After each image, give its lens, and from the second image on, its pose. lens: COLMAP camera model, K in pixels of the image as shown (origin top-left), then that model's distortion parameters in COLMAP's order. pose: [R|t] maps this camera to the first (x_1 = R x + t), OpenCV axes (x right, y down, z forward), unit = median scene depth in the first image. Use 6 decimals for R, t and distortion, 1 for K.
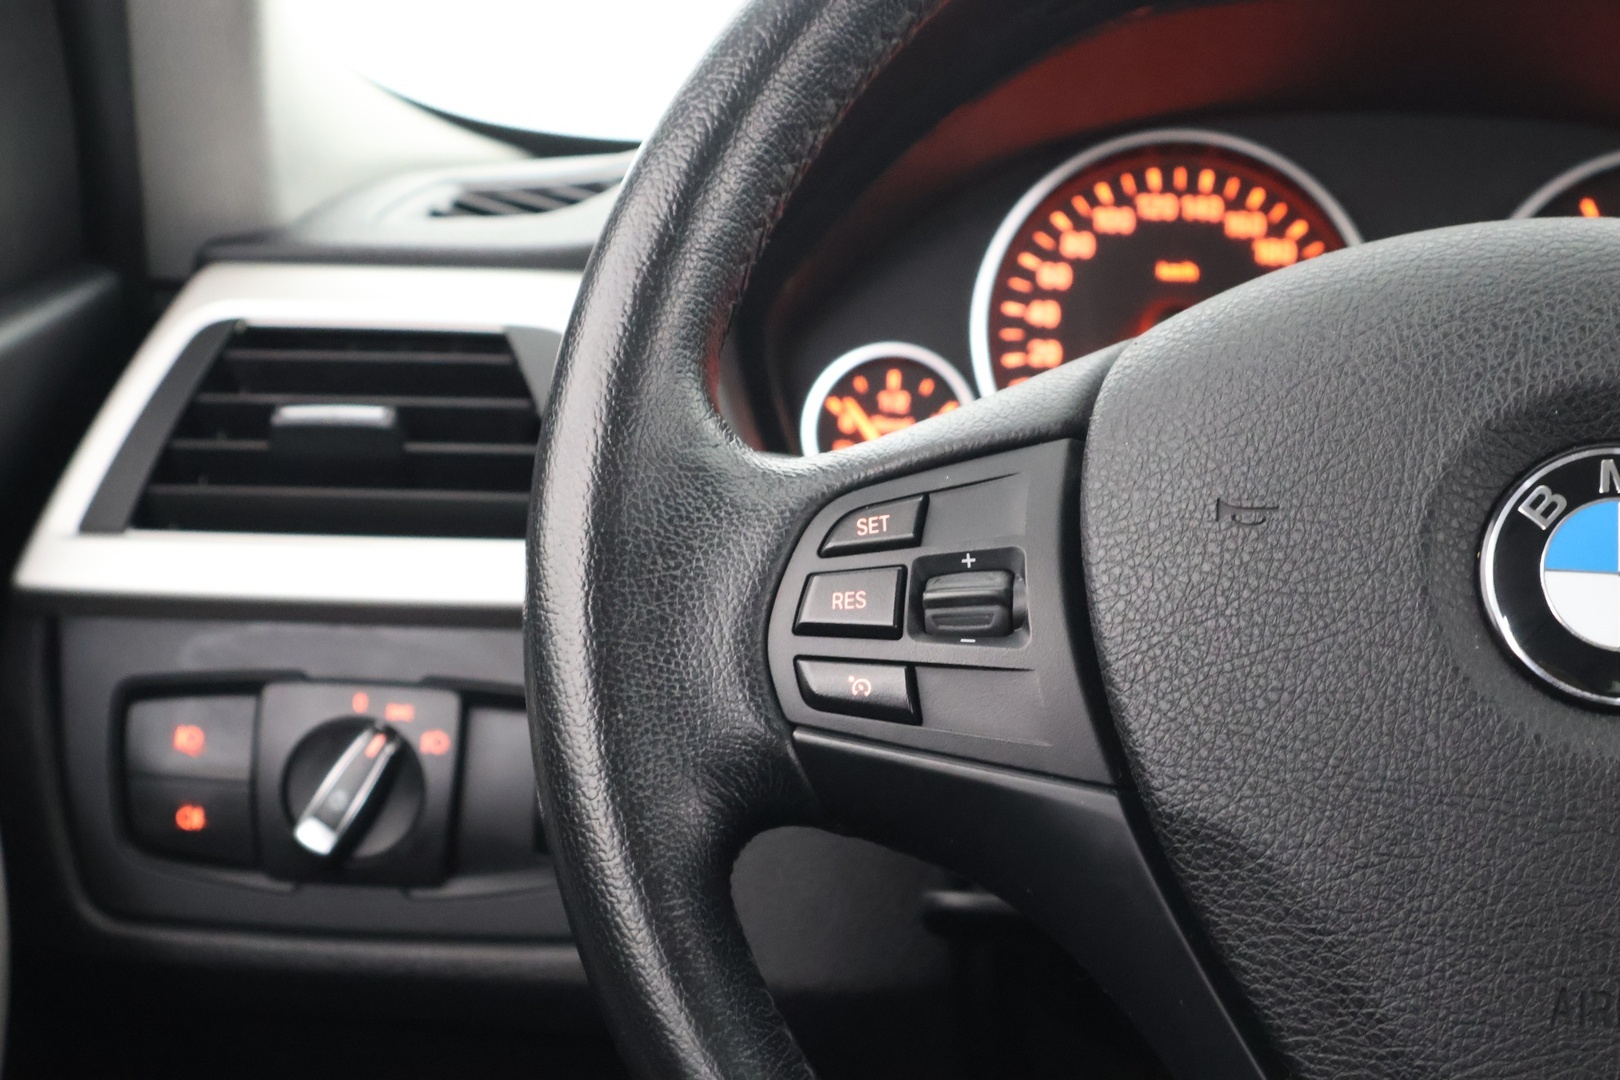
lens RADIAL K [[2929.2, 0, 819.6], [0, 2929.2, 540.5], [0, 0, 1]] dist [0.013824, 0.000000]
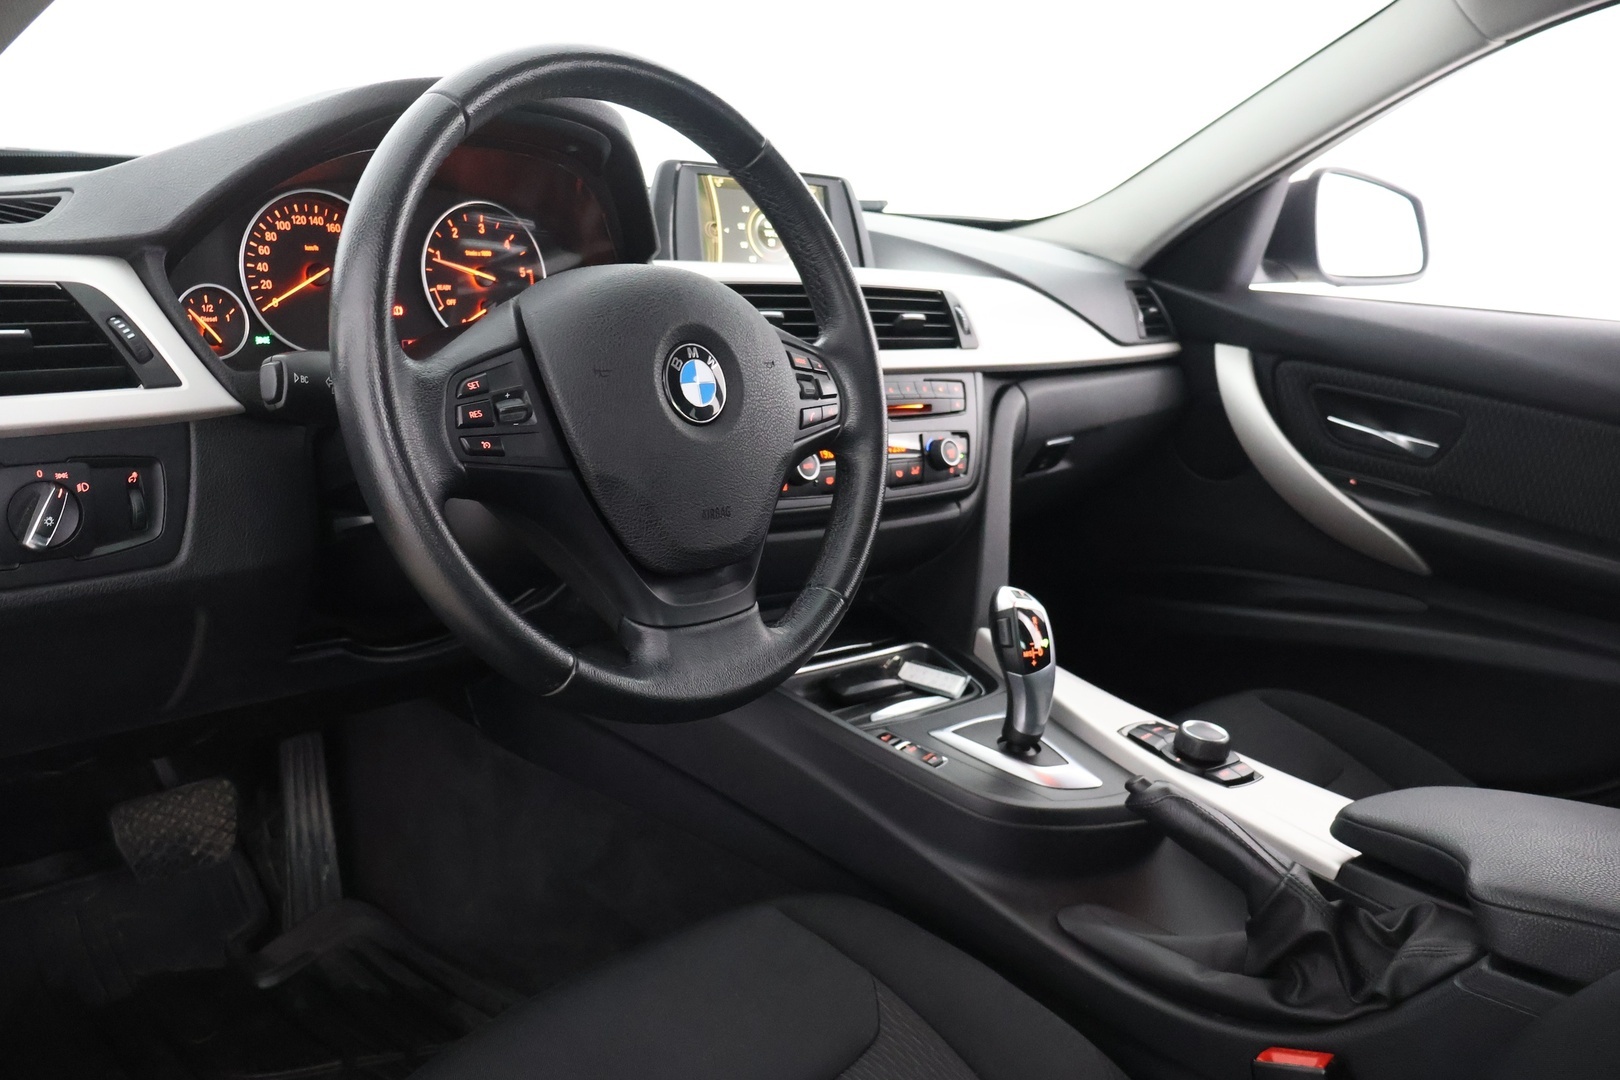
lens RADIAL K [[1347.0, 0, 822.5], [0, 1347.0, 514.6], [0, 0, 1]] dist [-0.006653, -0.004212]
pose [[0.587785, -0.168766, 0.791219, -0.604248], [0.018583, 0.980558, 0.195347, -0.094686], [-0.808804, -0.100119, 0.579494, -0.002580]]
